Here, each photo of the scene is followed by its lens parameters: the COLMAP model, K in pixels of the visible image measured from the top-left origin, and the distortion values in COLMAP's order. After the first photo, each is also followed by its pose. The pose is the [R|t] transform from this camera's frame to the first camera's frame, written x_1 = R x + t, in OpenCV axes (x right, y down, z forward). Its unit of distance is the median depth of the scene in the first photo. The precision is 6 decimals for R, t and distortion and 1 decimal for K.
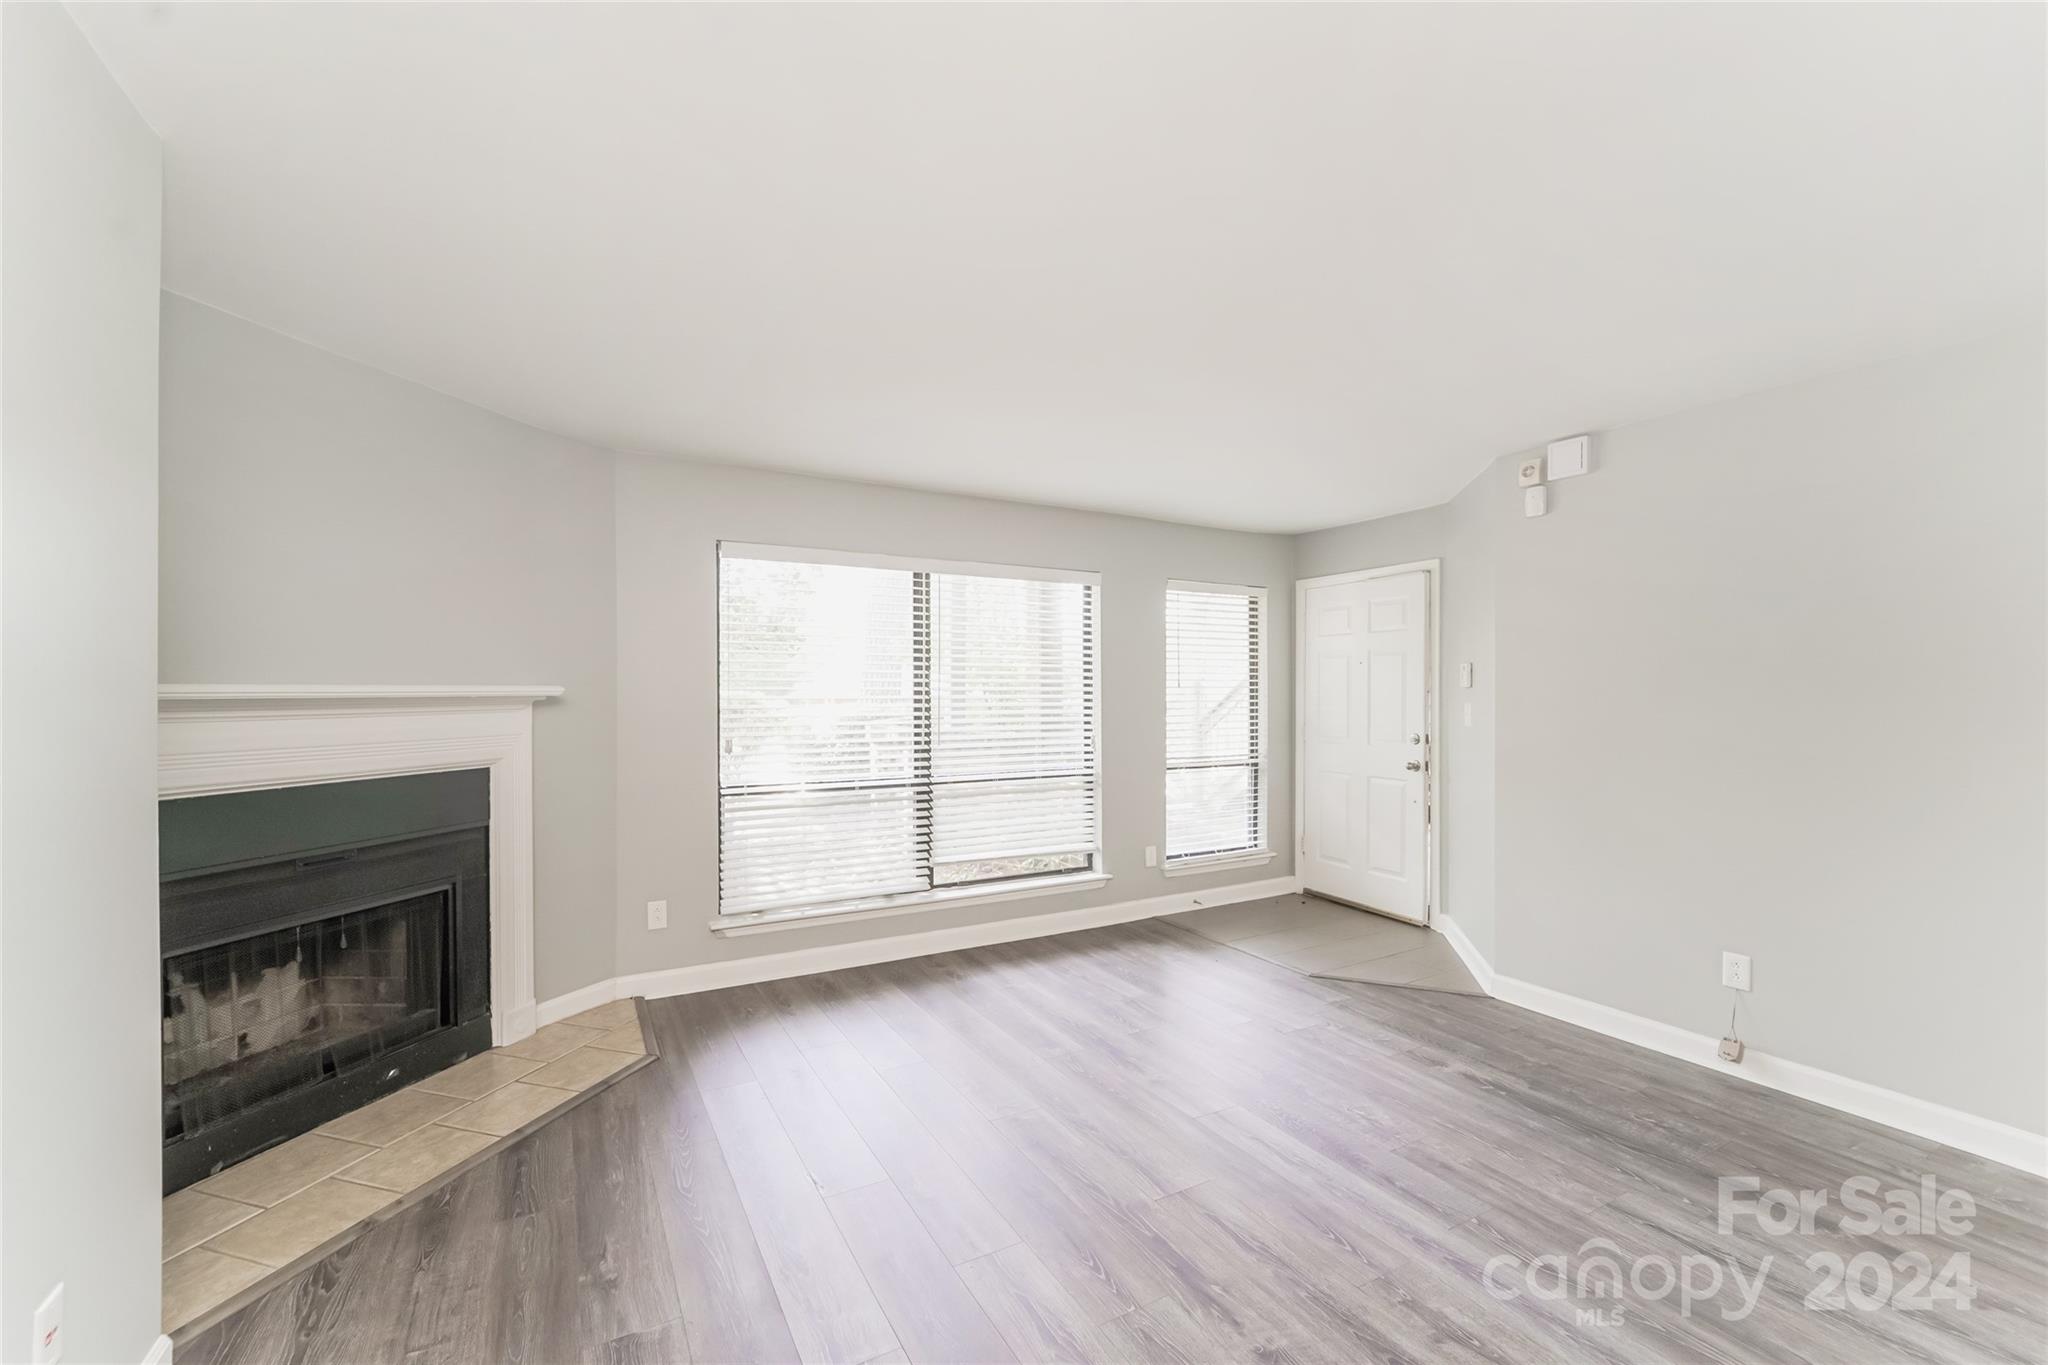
lens RADIAL K [[845.9, 0, 1020.0], [0, 845.9, 698.3], [0, 0, 1]] dist [-0.003901, -0.000063]
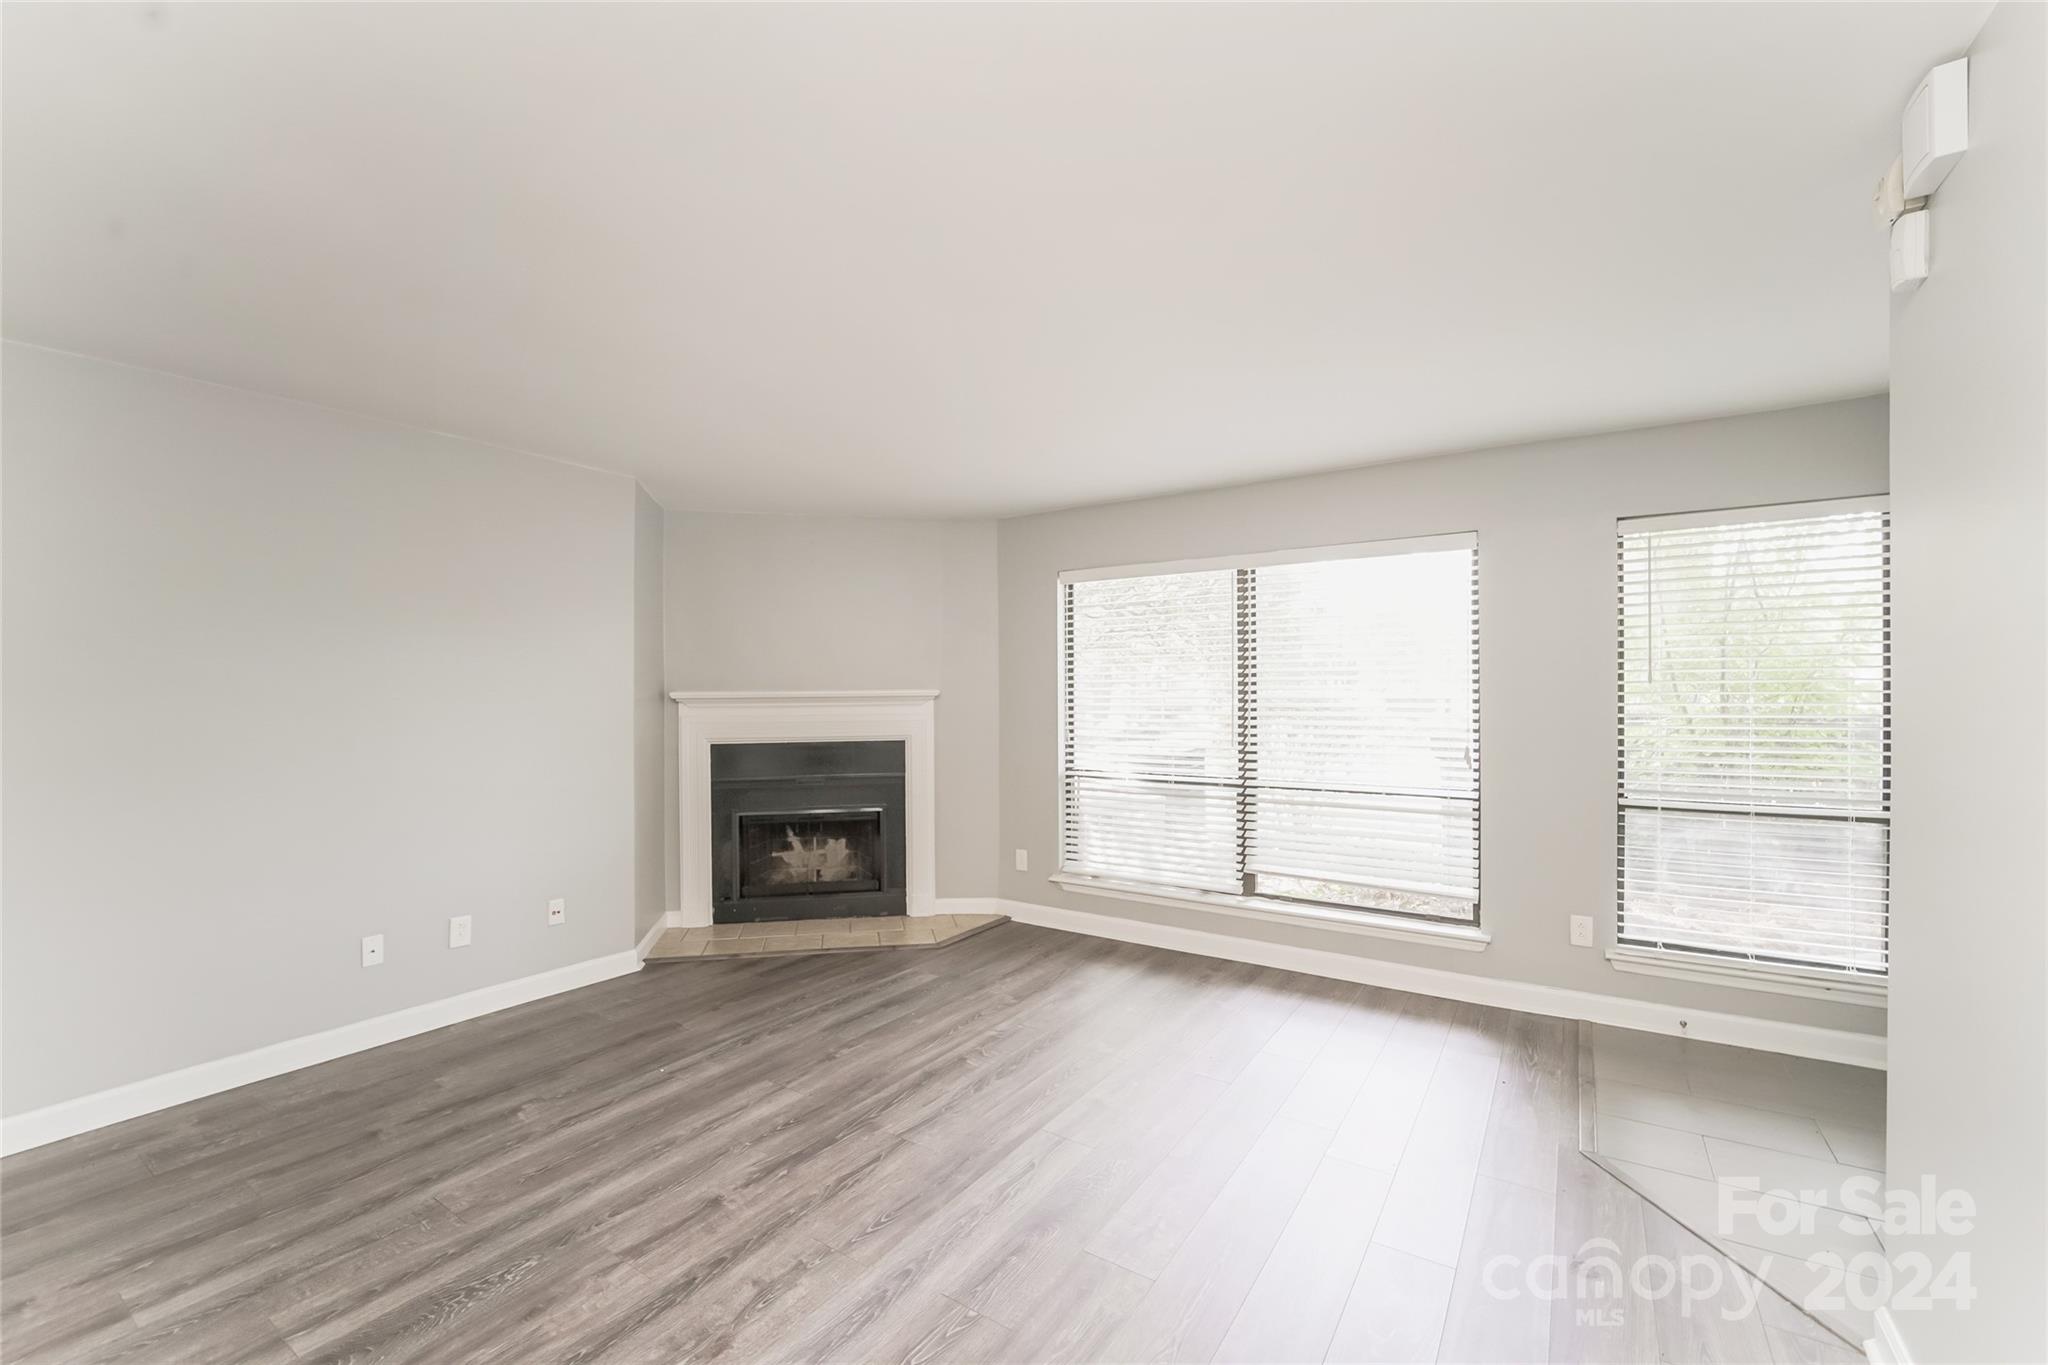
lens RADIAL K [[845.9, 0, 977.2], [0, 845.9, 686.7], [0, 0, 1]] dist [-0.003901, -0.000063]
pose [[0.433460, -0.006918, -0.901146, 0.687447], [0.002430, 0.999976, -0.006507, -0.007993], [0.901169, 0.000631, 0.433467, 0.327875]]
